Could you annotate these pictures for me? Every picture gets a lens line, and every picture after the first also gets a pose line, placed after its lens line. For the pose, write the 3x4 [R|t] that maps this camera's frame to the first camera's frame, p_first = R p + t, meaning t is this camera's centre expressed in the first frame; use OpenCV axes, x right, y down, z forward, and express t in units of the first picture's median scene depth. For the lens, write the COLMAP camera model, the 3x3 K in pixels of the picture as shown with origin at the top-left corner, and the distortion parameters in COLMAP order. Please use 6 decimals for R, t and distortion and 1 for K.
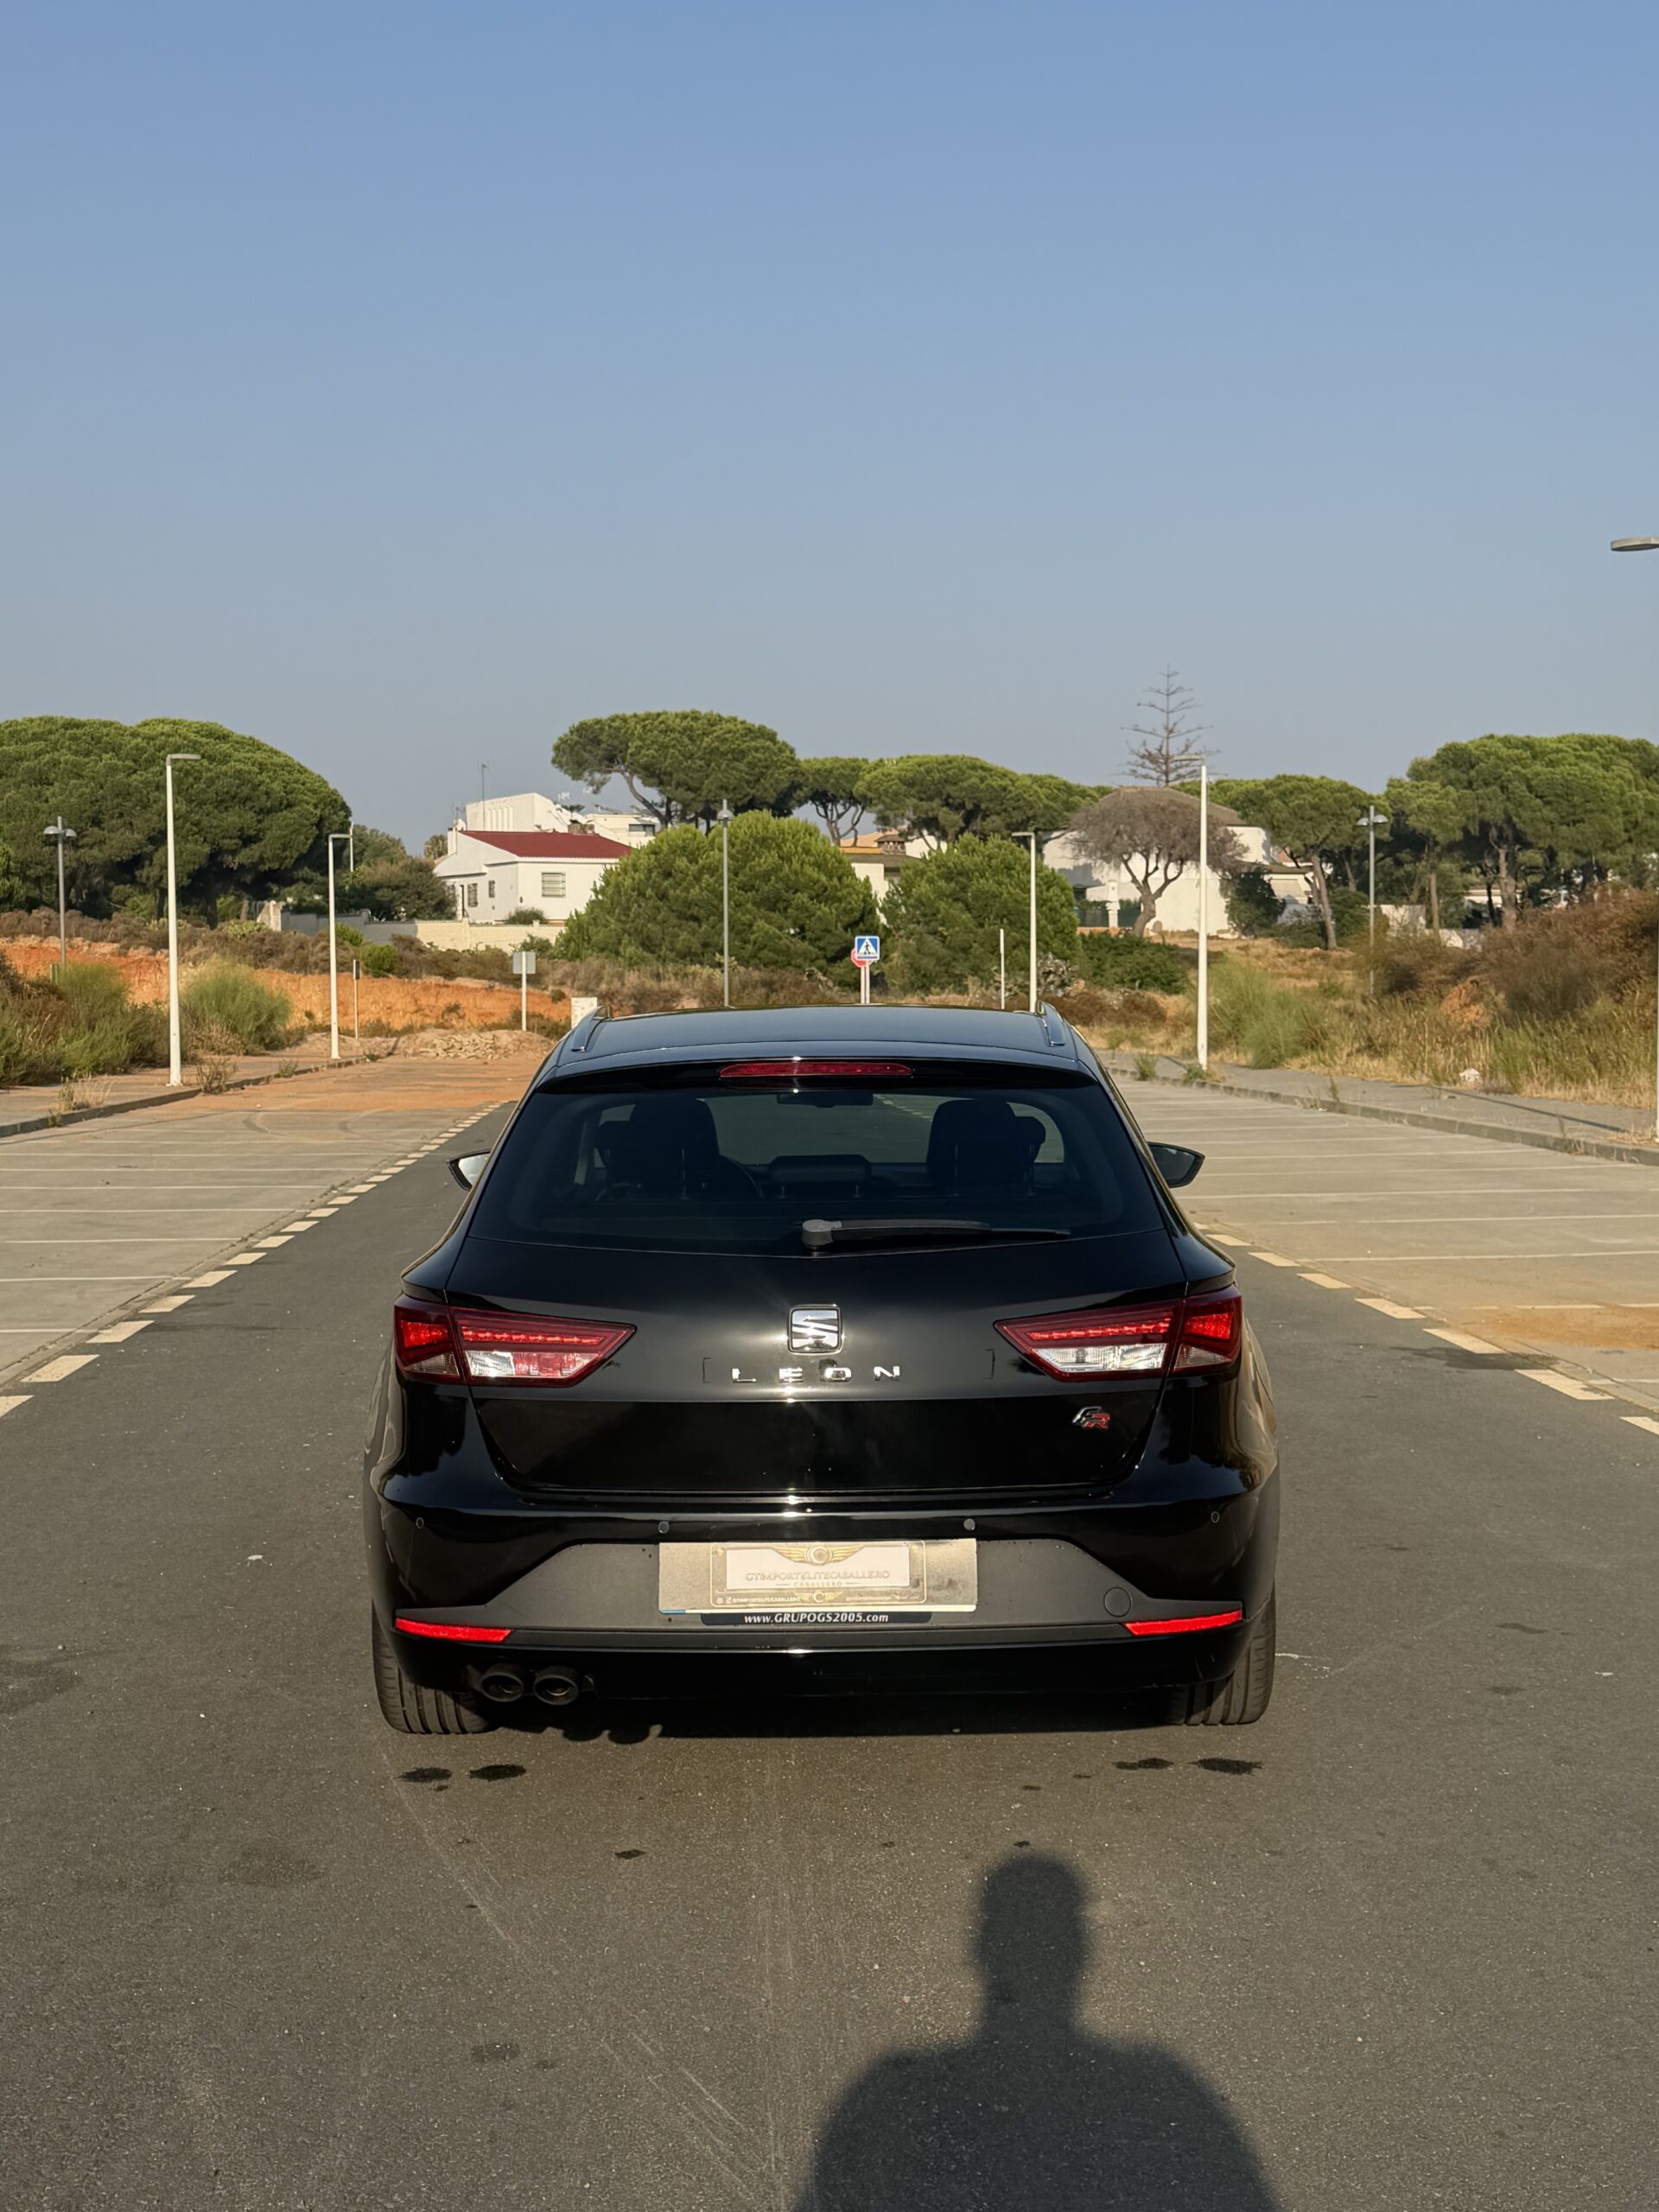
lens RADIAL K [[2901.7, 0, 830.6], [0, 2901.7, 1100.9], [0, 0, 1]] dist [0.132306, 0.000000]
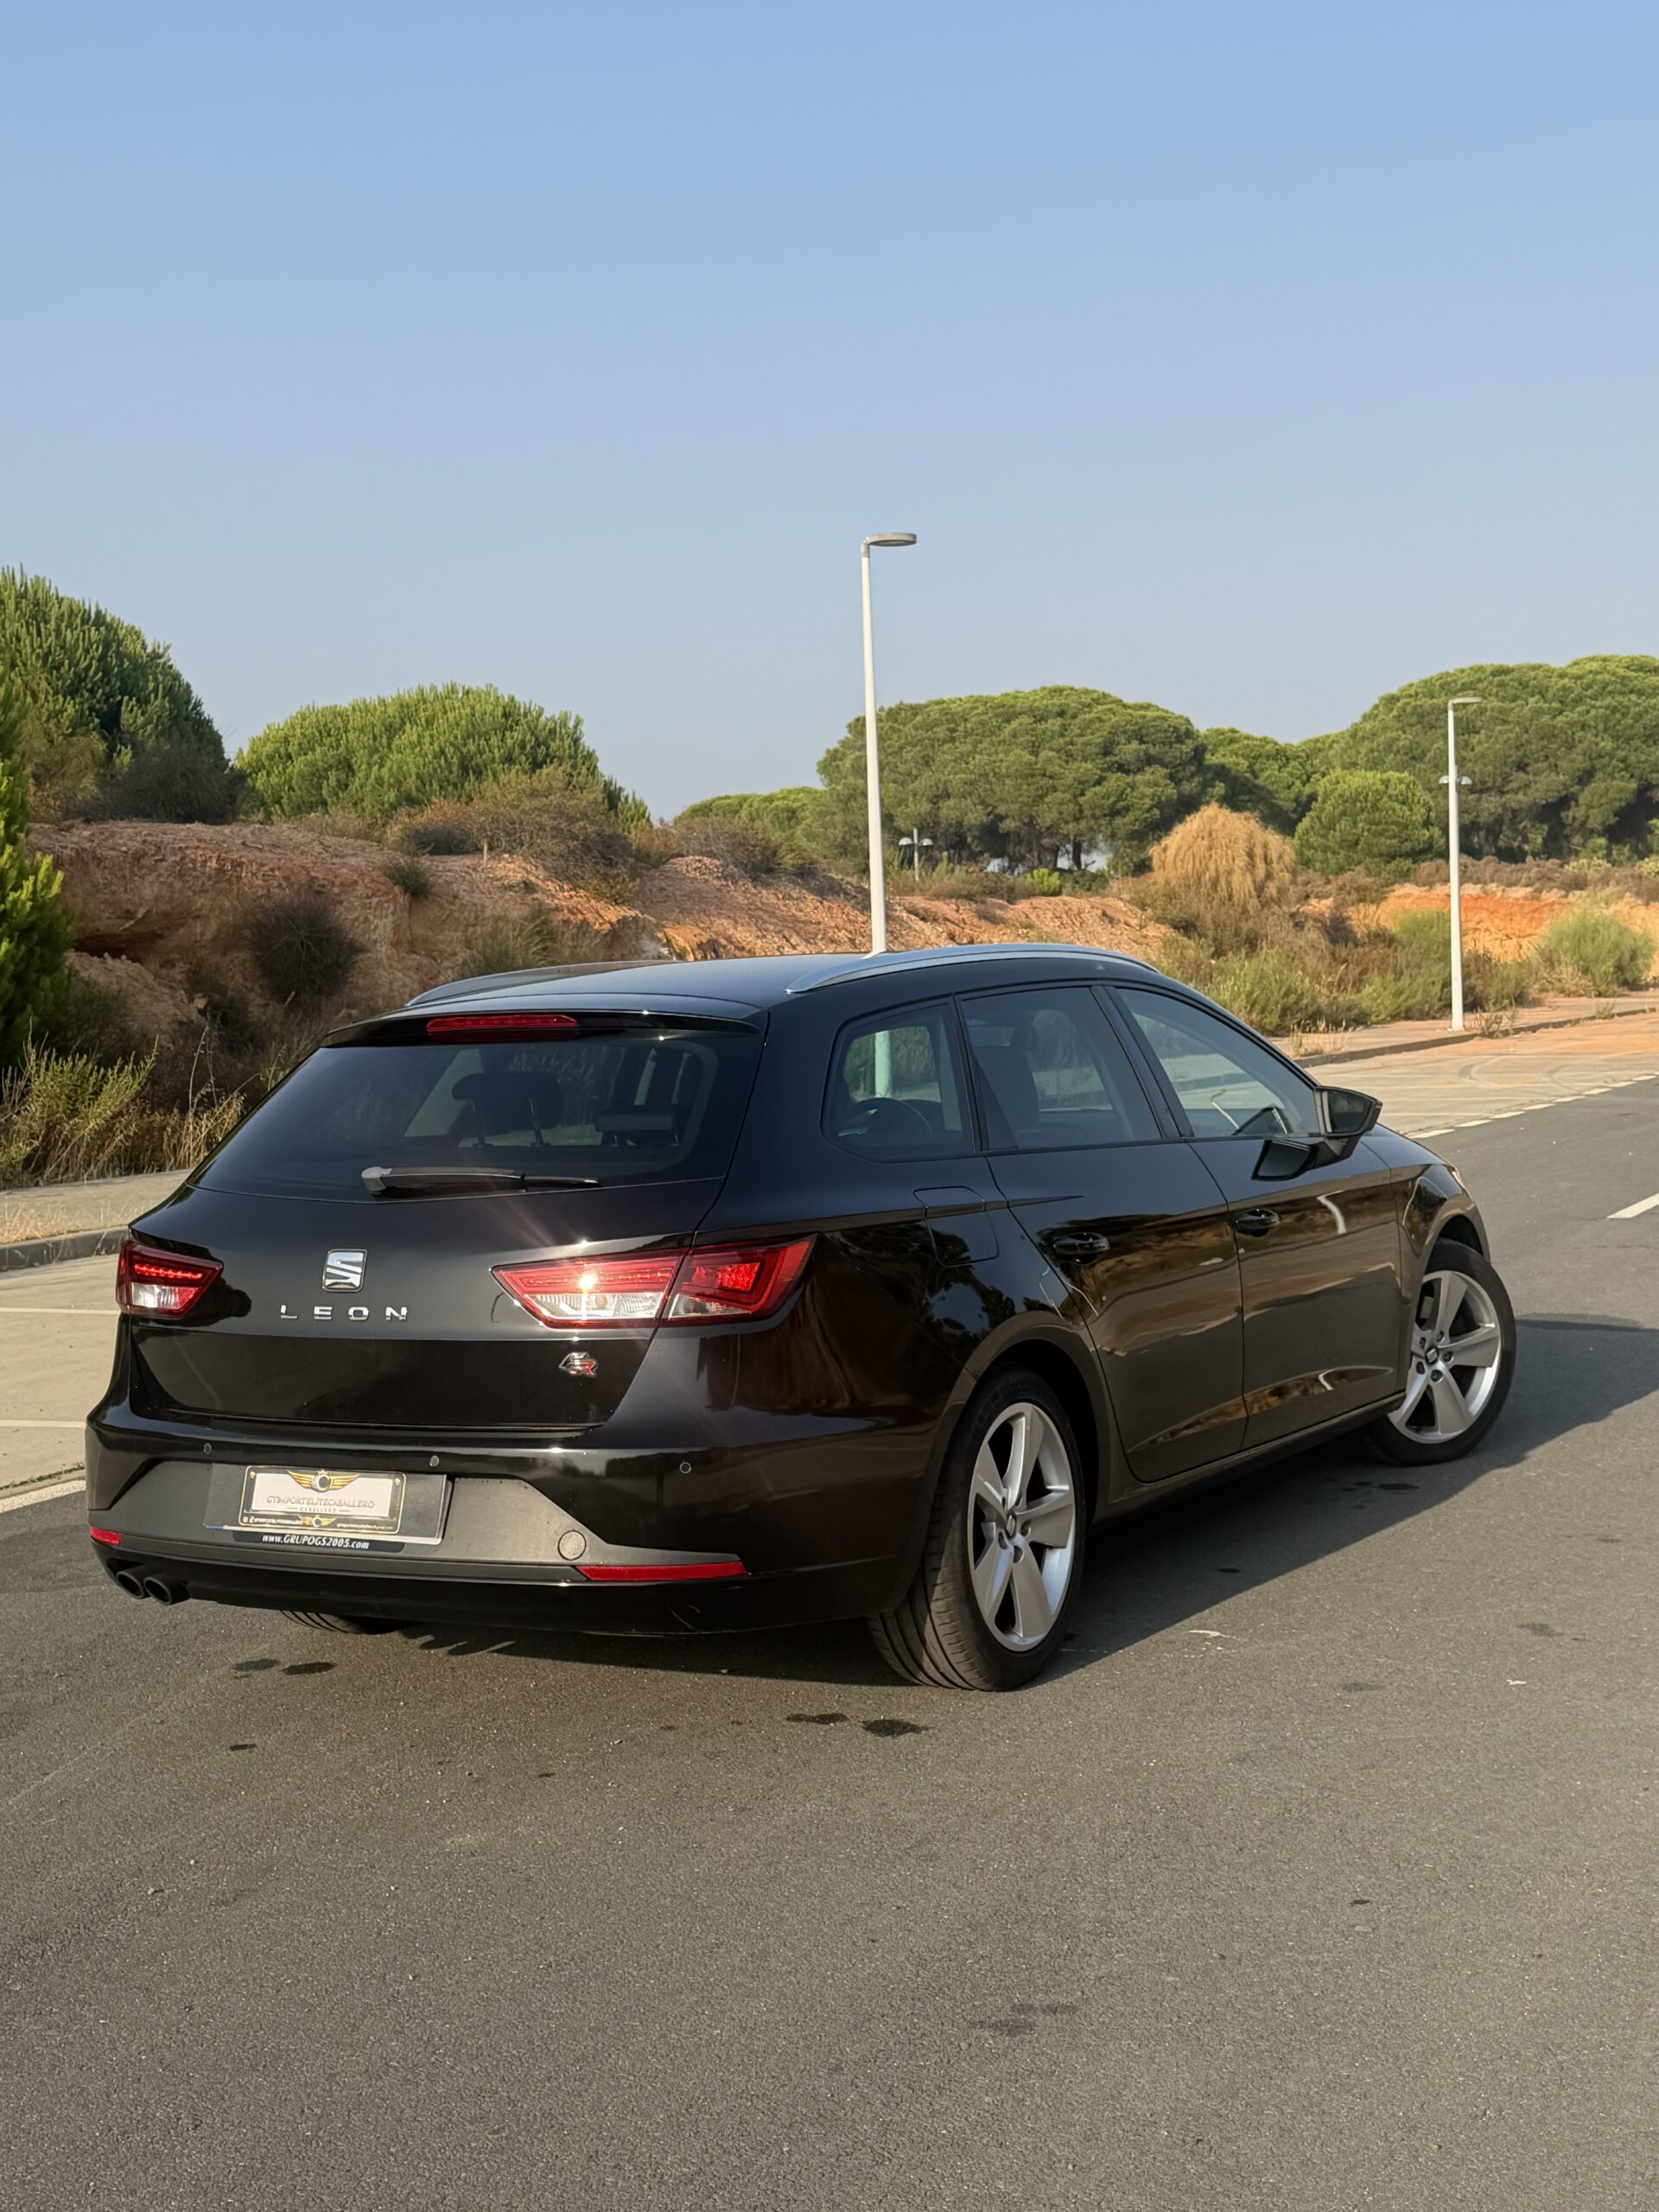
lens RADIAL K [[2901.7, 0, 814.9], [0, 2901.7, 1105.6], [0, 0, 1]] dist [0.132306, 0.000000]
pose [[0.863653, -0.004575, -0.504066, 0.098744], [0.015059, 0.999747, 0.016729, 0.000512], [0.503862, -0.022039, 0.863503, 0.025061]]
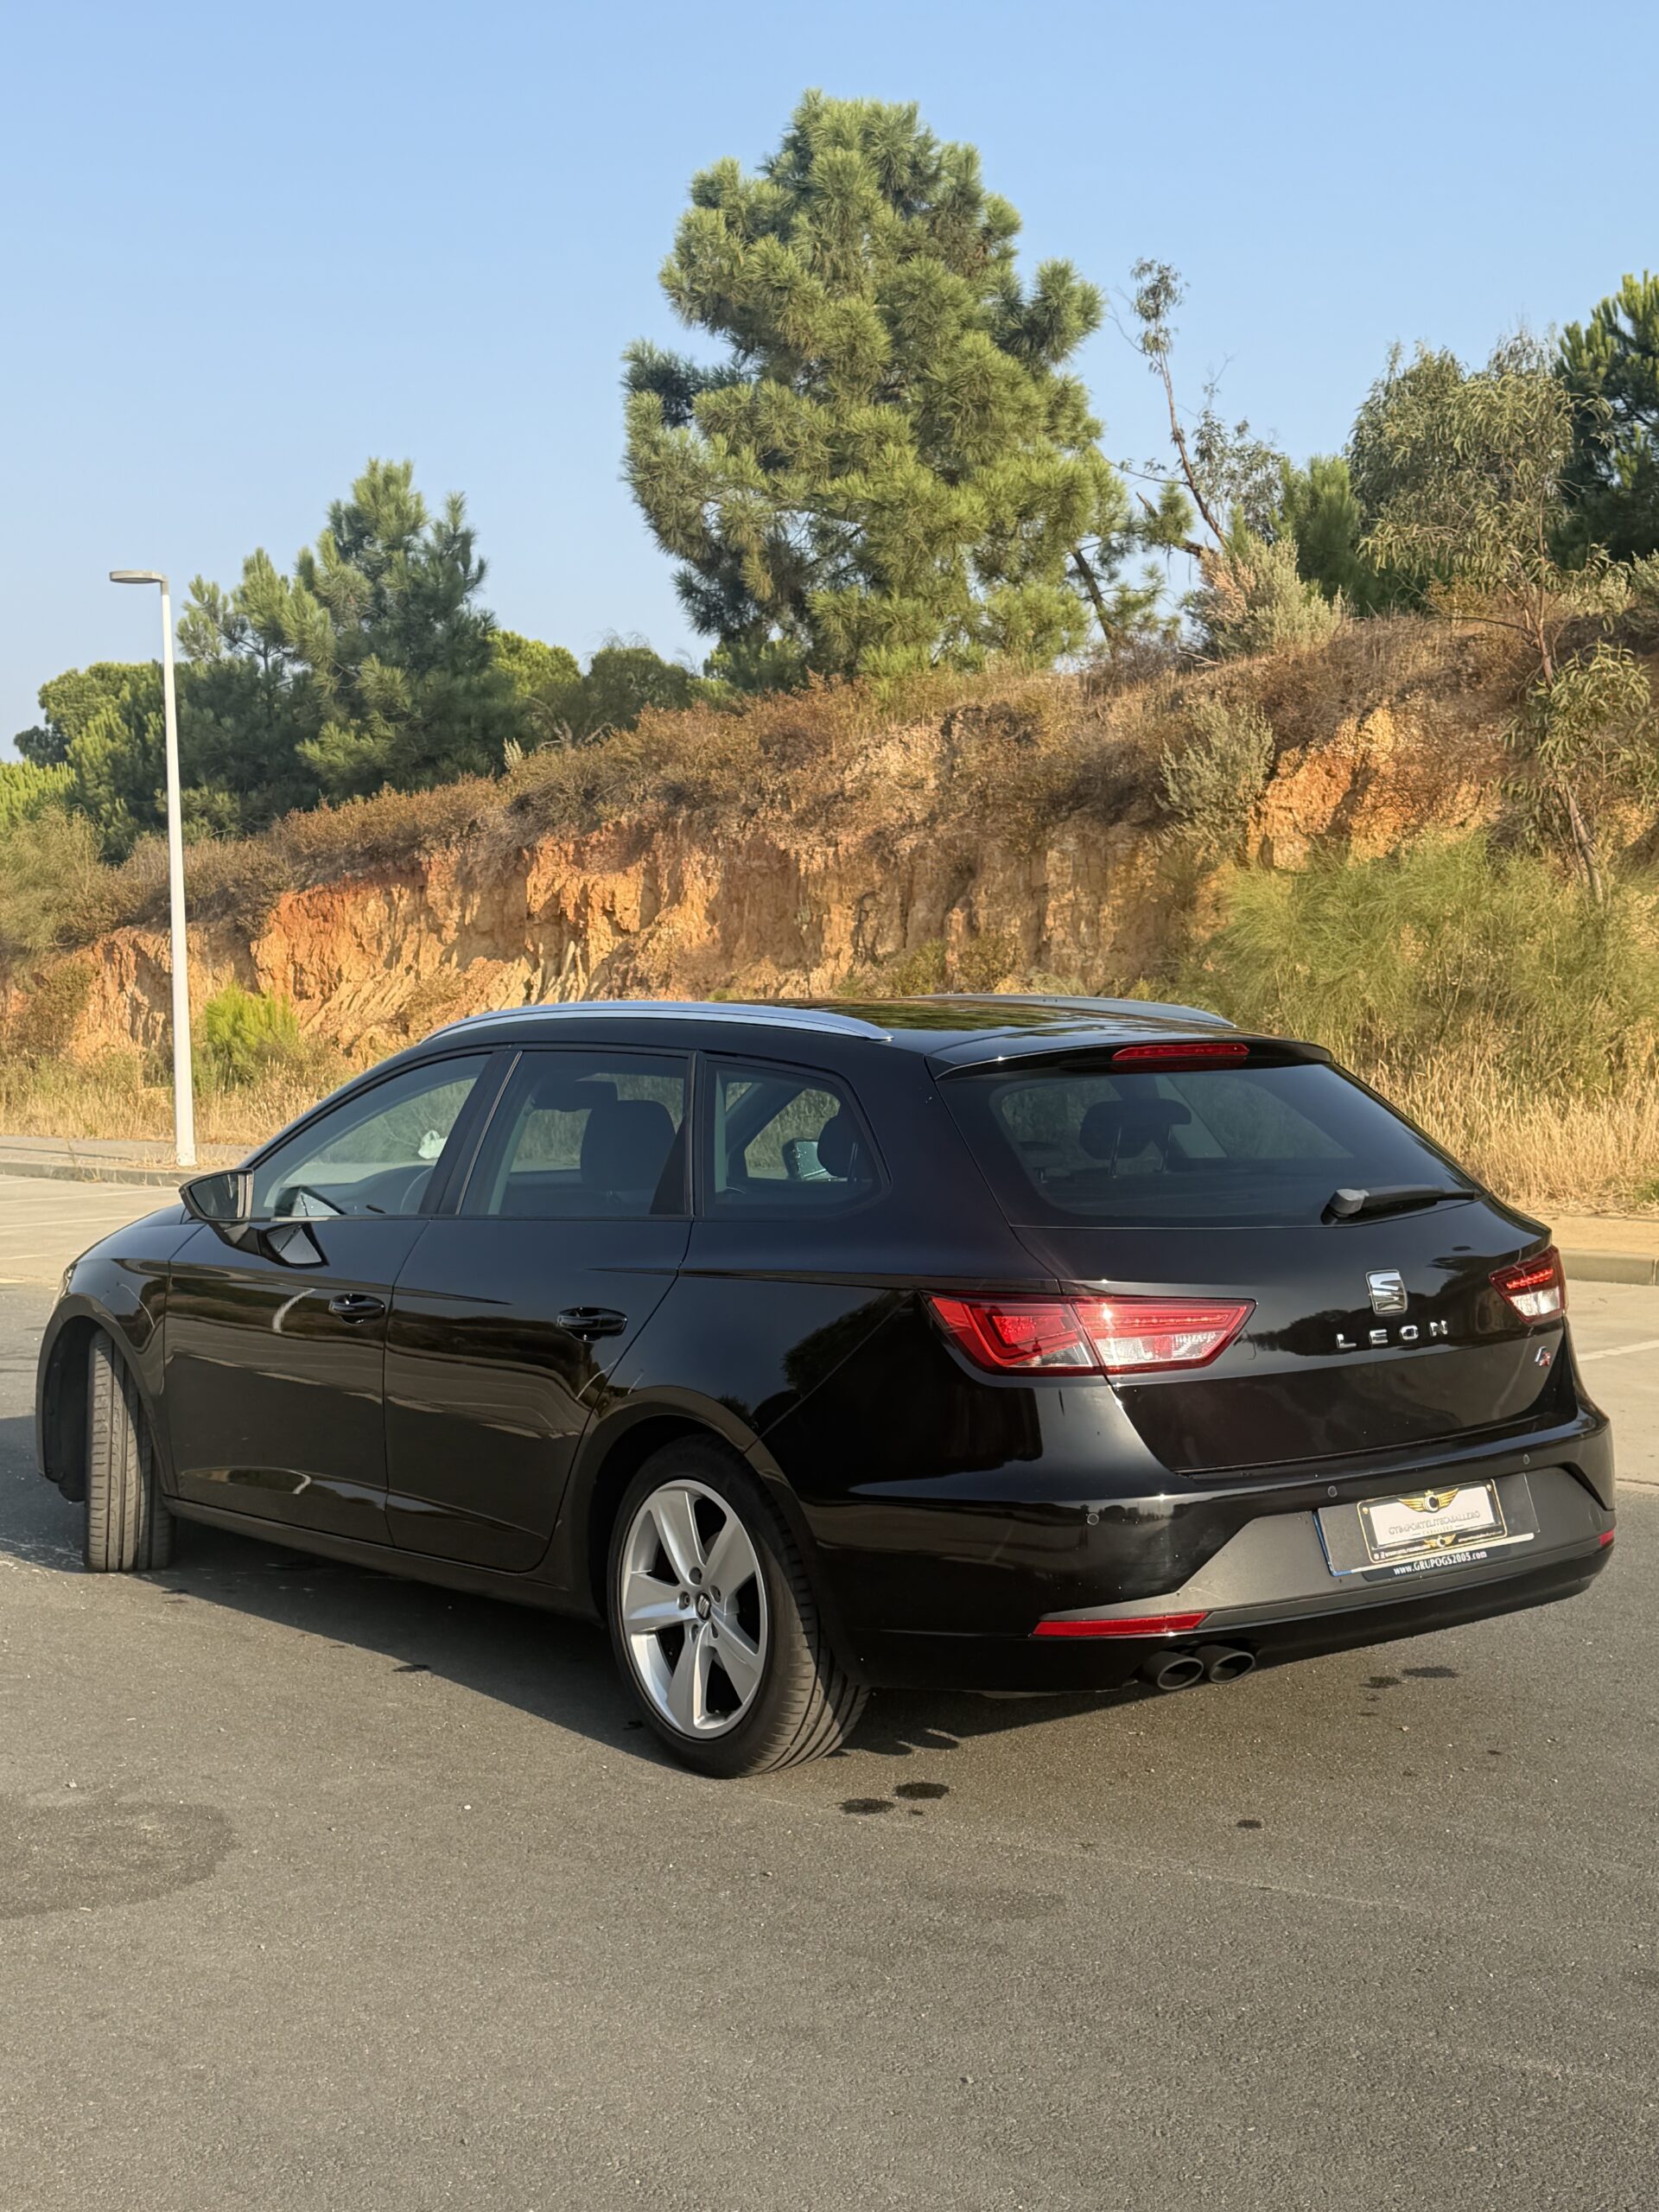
lens RADIAL K [[2901.7, 0, 841.7], [0, 2901.7, 1090.9], [0, 0, 1]] dist [0.132306, 0.000000]
pose [[0.767307, -0.016583, 0.641065, -0.121268], [0.027894, 0.999583, -0.007530, 0.001271], [-0.640672, 0.023660, 0.767450, 0.045962]]
